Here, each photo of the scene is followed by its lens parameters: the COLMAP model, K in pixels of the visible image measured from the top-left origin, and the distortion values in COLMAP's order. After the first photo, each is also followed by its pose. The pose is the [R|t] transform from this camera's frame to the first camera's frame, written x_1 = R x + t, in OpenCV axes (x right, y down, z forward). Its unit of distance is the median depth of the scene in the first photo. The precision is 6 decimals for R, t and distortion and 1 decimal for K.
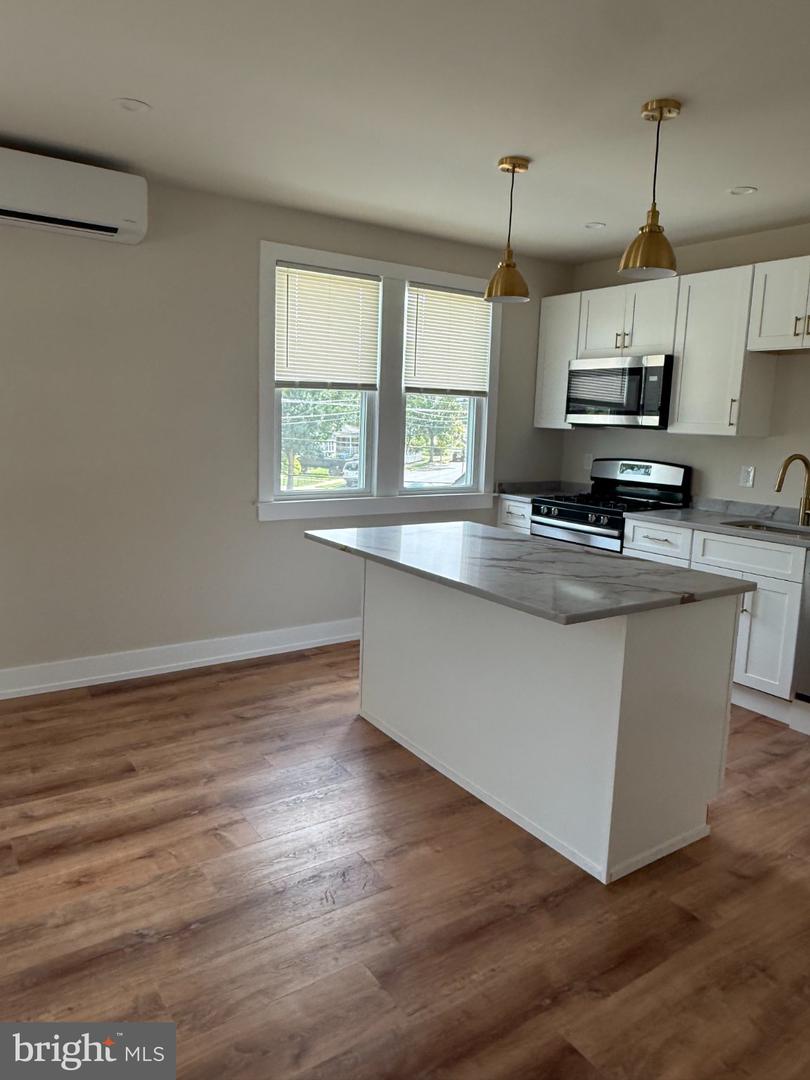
lens RADIAL K [[735.8, 0, 411.3], [0, 735.8, 531.0], [0, 0, 1]] dist [-0.003232, 0.001911]
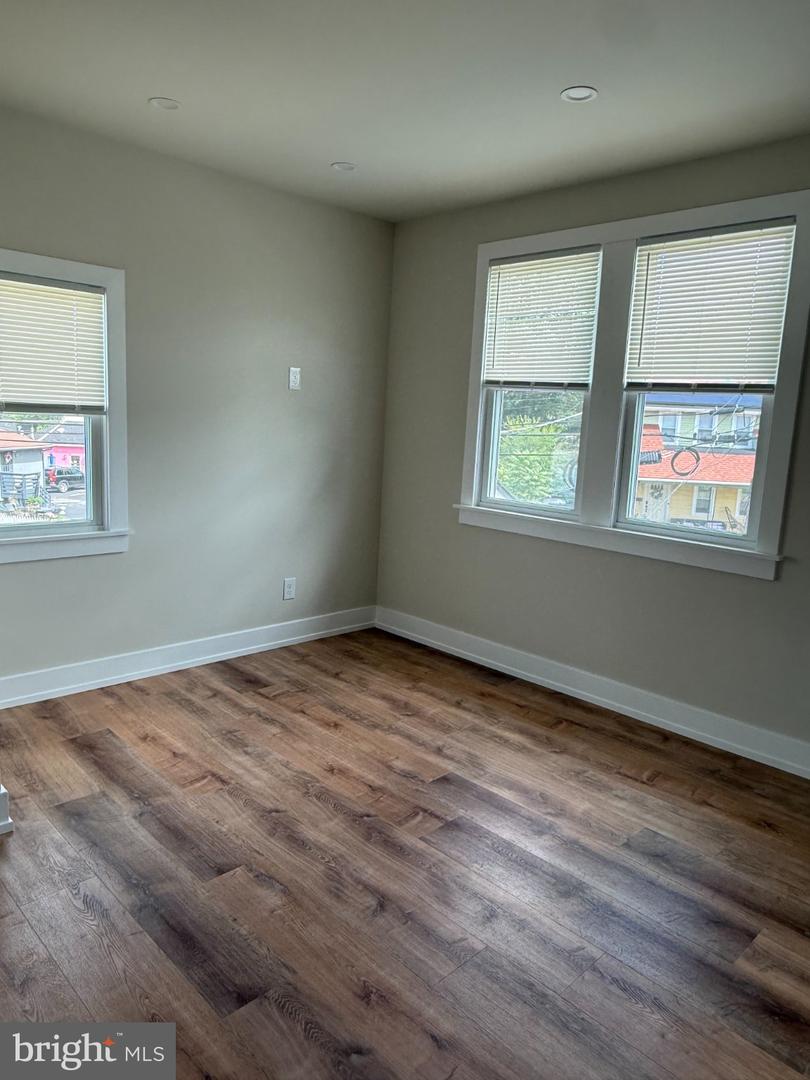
lens RADIAL K [[735.8, 0, 405.2], [0, 735.8, 542.1], [0, 0, 1]] dist [-0.003232, 0.001911]
pose [[0.181220, 0.134338, -0.974224, 0.779409], [-0.208304, 0.973393, 0.095476, -0.070126], [0.961129, 0.185633, 0.204381, 0.738414]]
